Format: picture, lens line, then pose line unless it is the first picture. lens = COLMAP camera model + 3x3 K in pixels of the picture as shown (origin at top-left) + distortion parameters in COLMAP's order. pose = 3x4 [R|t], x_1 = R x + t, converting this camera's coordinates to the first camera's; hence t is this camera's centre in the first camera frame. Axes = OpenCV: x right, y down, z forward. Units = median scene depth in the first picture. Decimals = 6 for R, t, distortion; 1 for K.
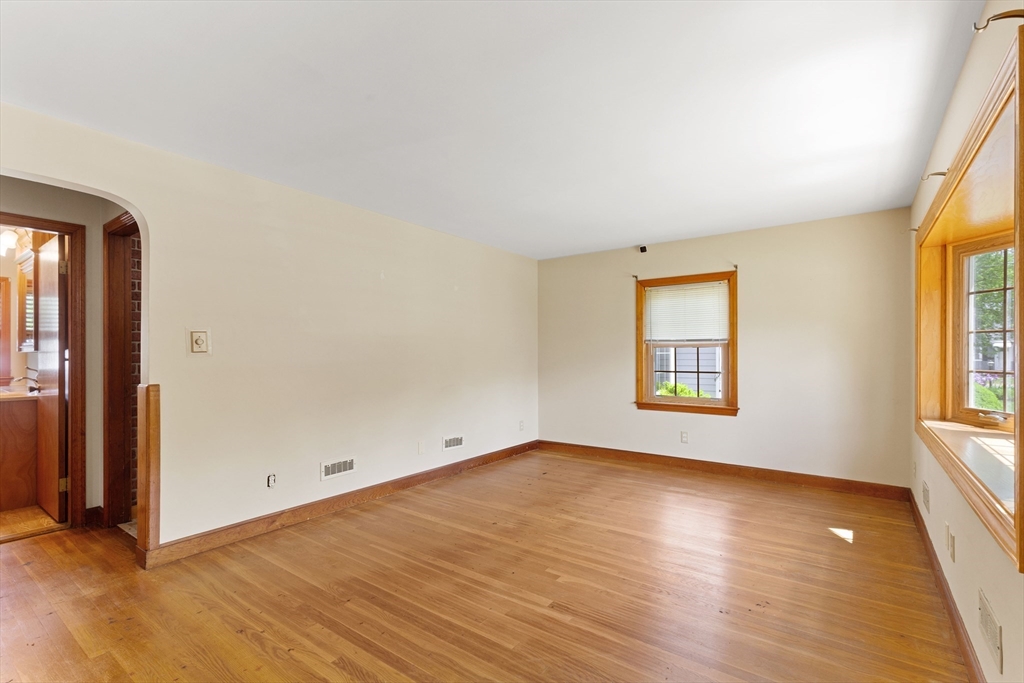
lens RADIAL K [[463.4, 0, 519.7], [0, 463.4, 352.6], [0, 0, 1]] dist [0.002060, 0.000123]
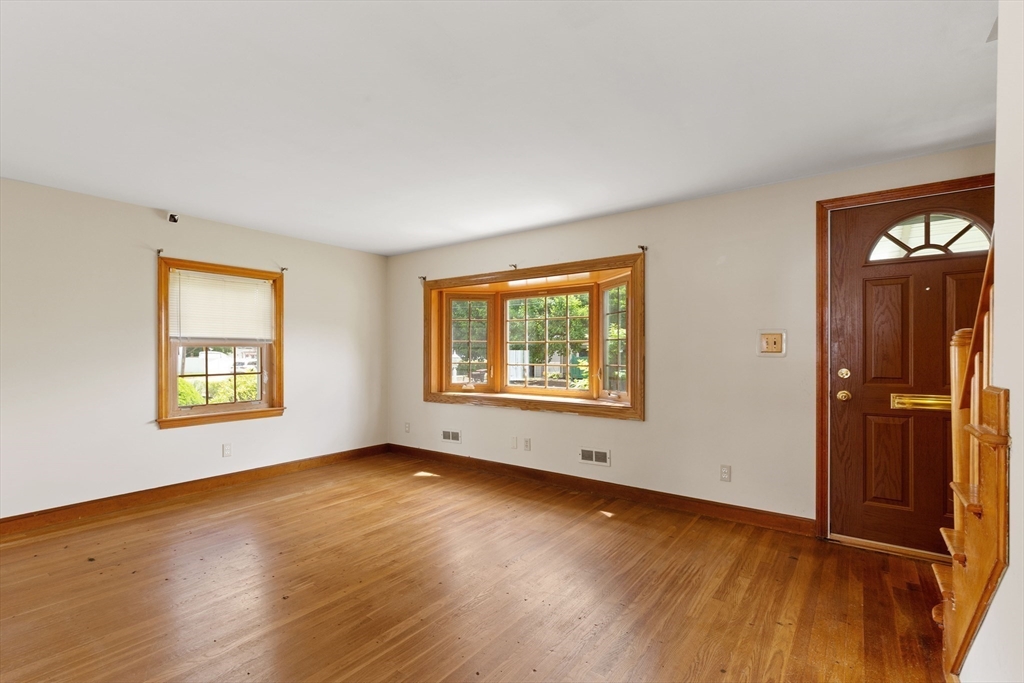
lens RADIAL K [[463.4, 0, 519.7], [0, 463.4, 352.6], [0, 0, 1]] dist [0.002060, 0.000123]
pose [[0.004011, 0.000854, 0.999992, -0.752286], [0.001136, 0.999999, -0.000859, 0.000175], [-0.999991, 0.001139, 0.004010, 0.644366]]
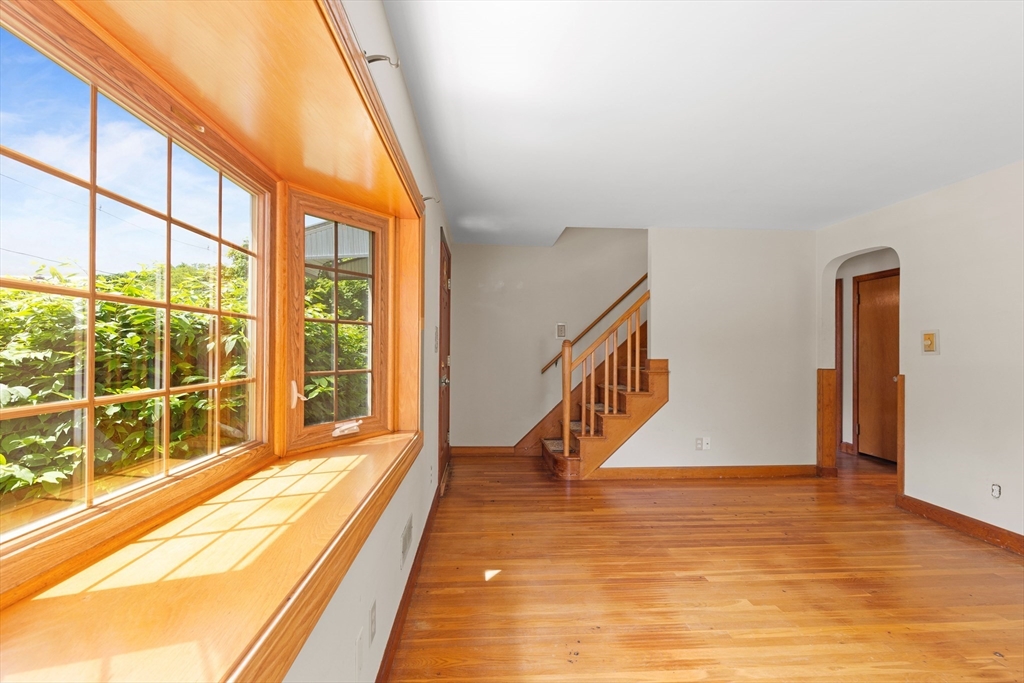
lens RADIAL K [[473.4, 0, 517.9], [0, 473.4, 354.4], [0, 0, 1]] dist [0.003191, 0.000143]
pose [[-0.762464, 0.002449, -0.647026, 0.765580], [-0.007479, 0.999893, 0.012598, 0.000960], [0.646987, 0.014444, -0.762364, 1.057643]]
